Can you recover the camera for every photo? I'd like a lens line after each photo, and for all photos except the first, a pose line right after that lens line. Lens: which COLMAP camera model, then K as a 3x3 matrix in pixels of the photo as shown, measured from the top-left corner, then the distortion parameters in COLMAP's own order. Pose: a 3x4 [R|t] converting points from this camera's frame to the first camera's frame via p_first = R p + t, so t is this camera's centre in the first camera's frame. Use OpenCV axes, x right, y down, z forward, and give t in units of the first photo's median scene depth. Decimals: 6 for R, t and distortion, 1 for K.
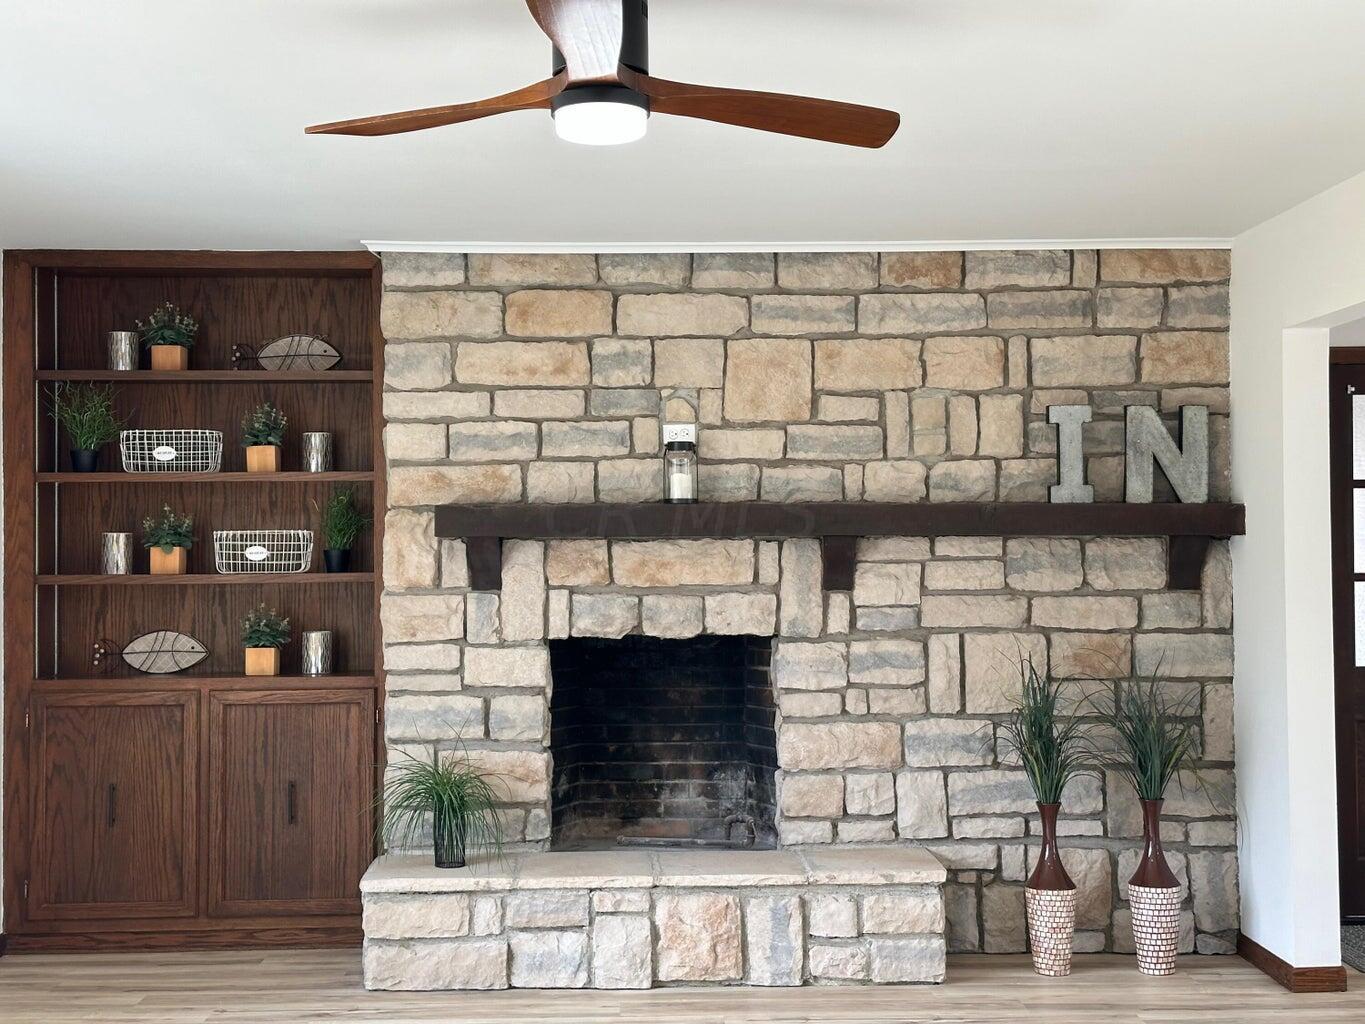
lens RADIAL K [[1883.4, 0, 682.5], [0, 1883.4, 512.0], [0, 0, 1]] dist [0.138621, -0.063122]
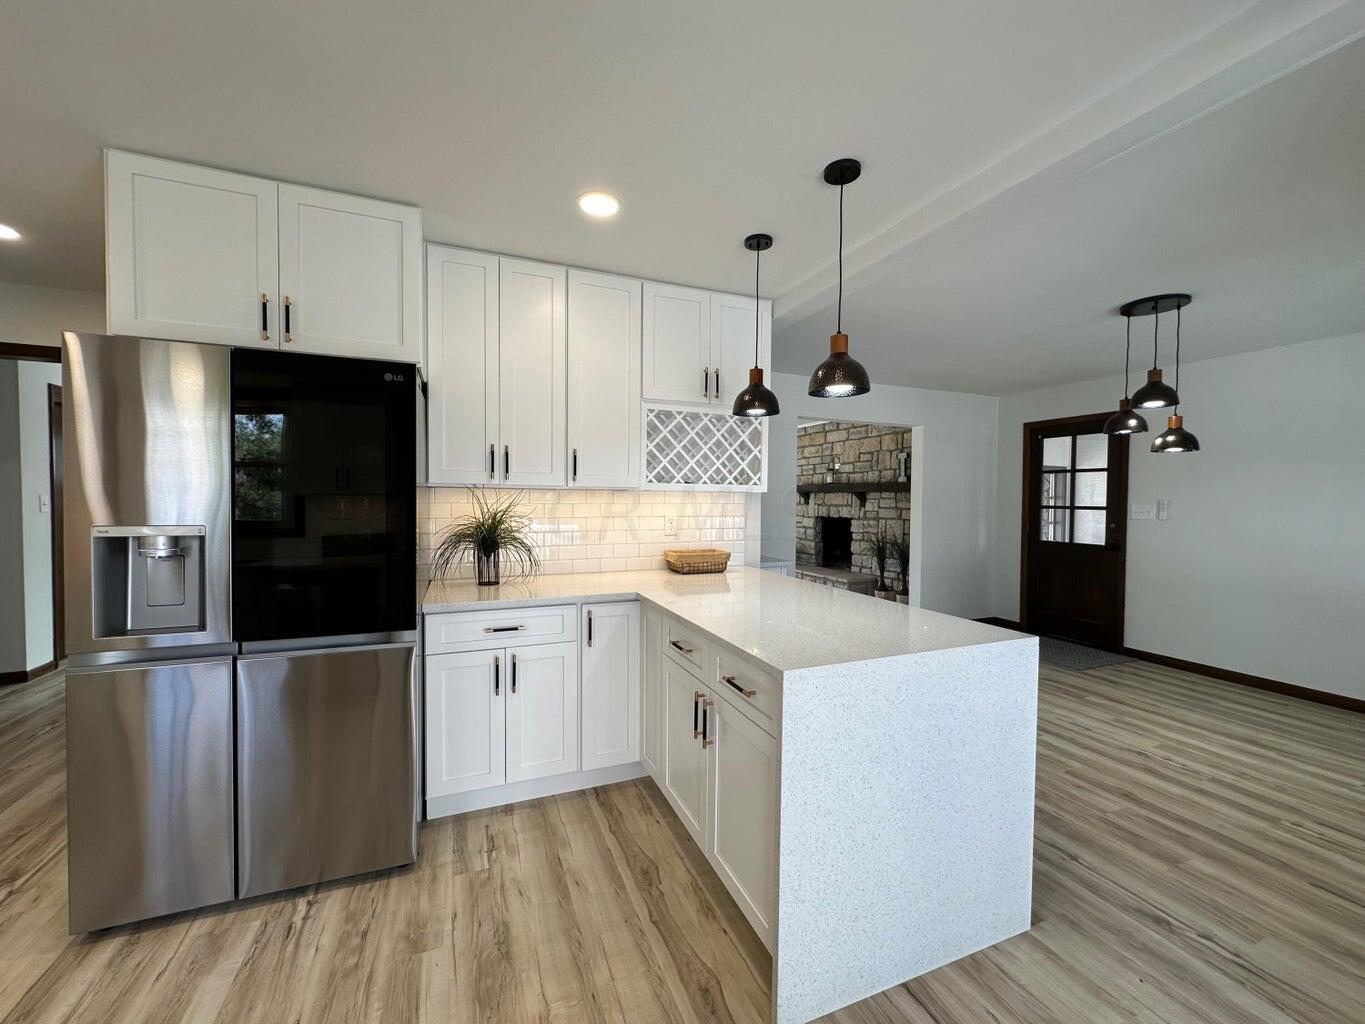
lens RADIAL K [[544.1, 0, 682.5], [0, 544.1, 512.0], [0, 0, 1]] dist [-0.002240, 0.000654]
pose [[0.360188, 0.033867, -0.932265, 0.957560], [0.011609, 0.999101, 0.040780, 0.004446], [0.932808, -0.025511, 0.359471, 0.281084]]
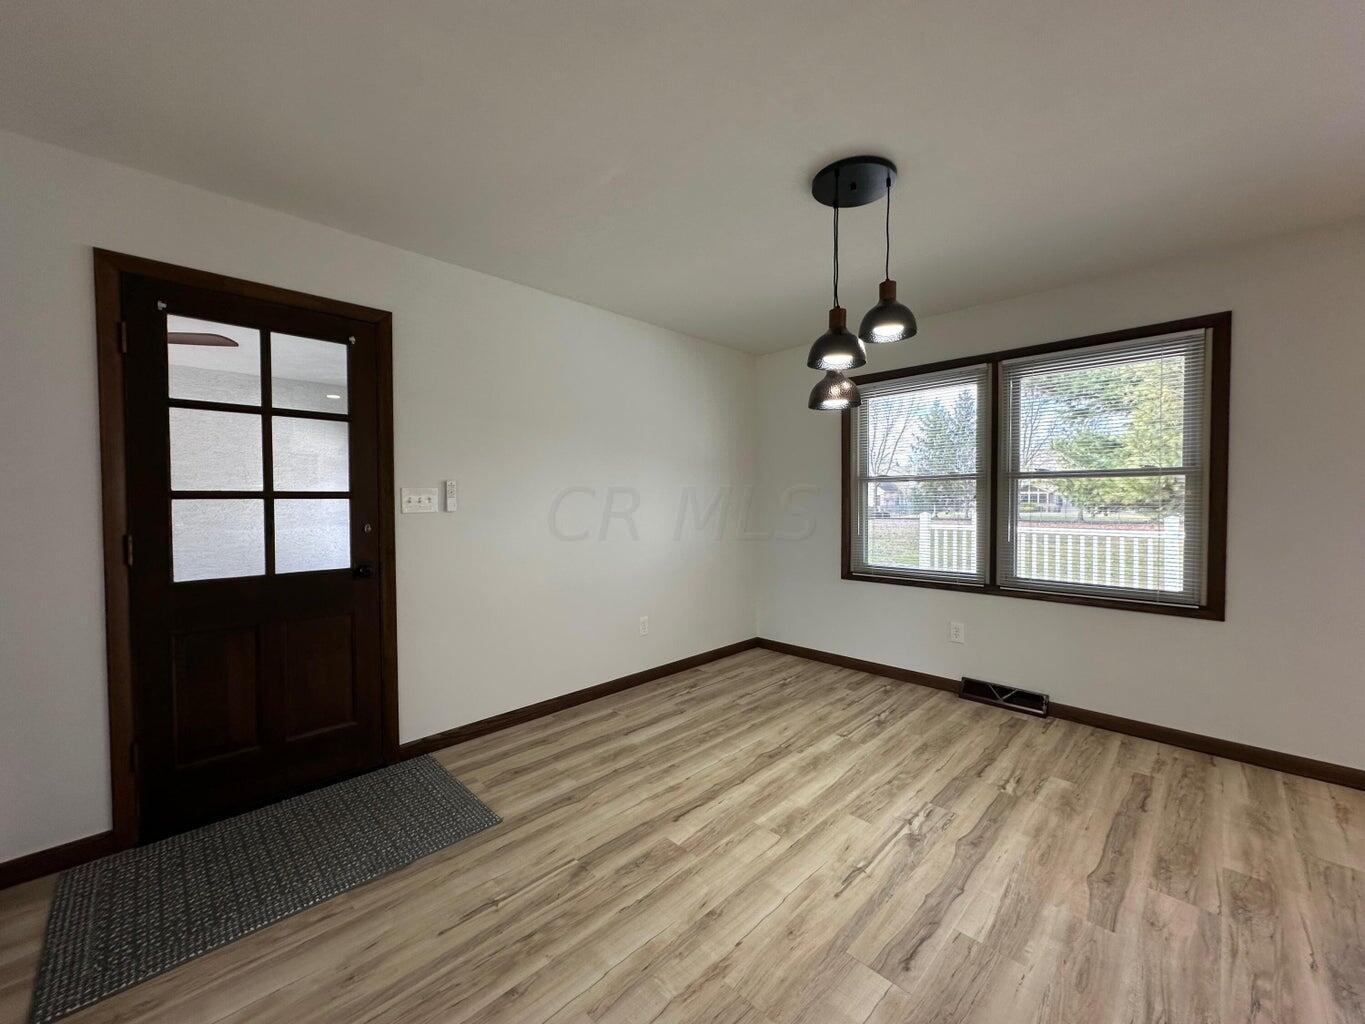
lens RADIAL K [[544.1, 0, 682.5], [0, 544.1, 512.0], [0, 0, 1]] dist [-0.002240, 0.000654]
pose [[0.726035, -0.015561, 0.687481, 0.383578], [-0.018418, 0.998945, 0.042062, 0.028049], [-0.687411, -0.043200, 0.724983, 0.657032]]
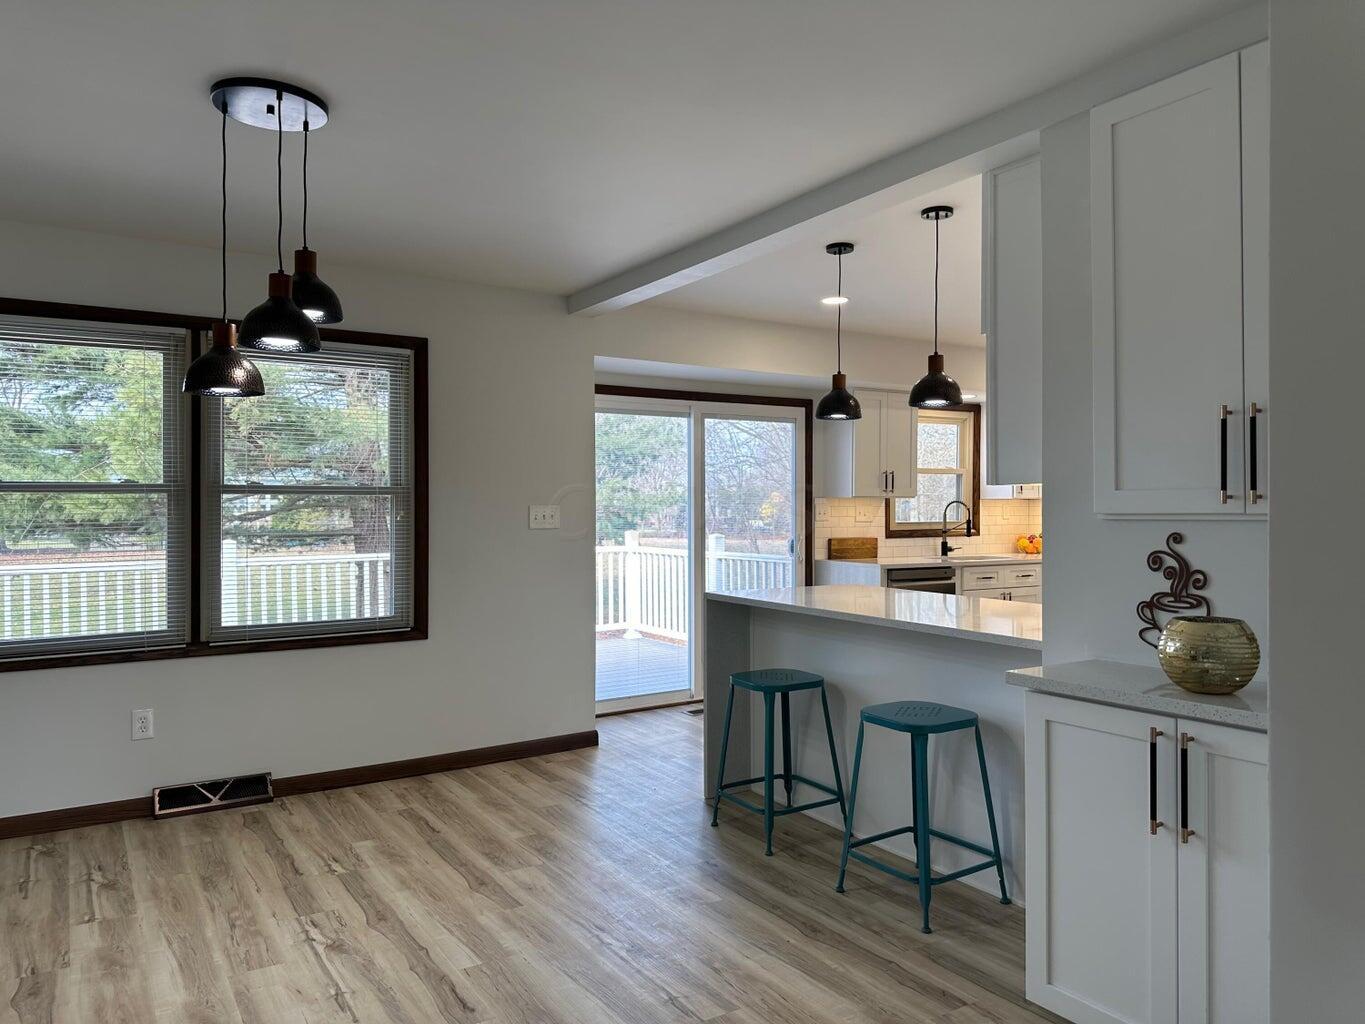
lens RADIAL K [[970.0, 0, 692.6], [0, 970.0, 504.1], [0, 0, 1]] dist [0.049862, -0.049950]
pose [[-0.526437, 0.009009, 0.850166, 0.221670], [-0.018540, 0.999584, -0.022072, 0.028962], [-0.850012, -0.027381, -0.526052, 0.883611]]
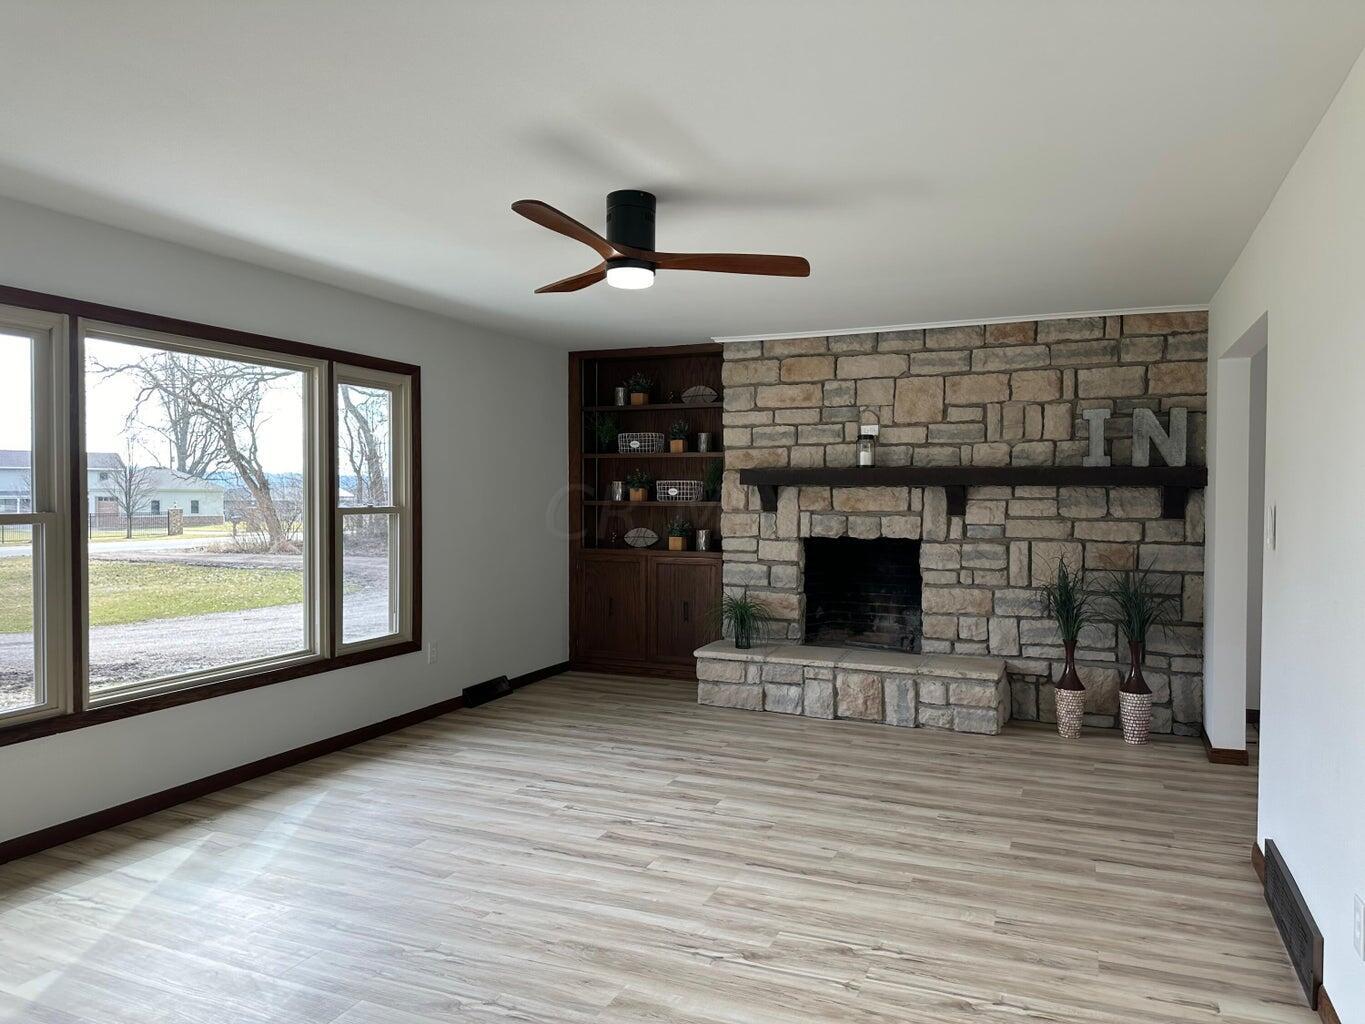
lens RADIAL K [[942.2, 0, 682.5], [0, 942.2, 512.0], [0, 0, 1]] dist [0.171241, -0.378690]
pose [[0.909523, 0.018315, -0.415249, 0.223116], [0.001372, 0.998891, 0.047063, -0.005007], [0.415650, -0.043375, 0.908490, 0.061551]]
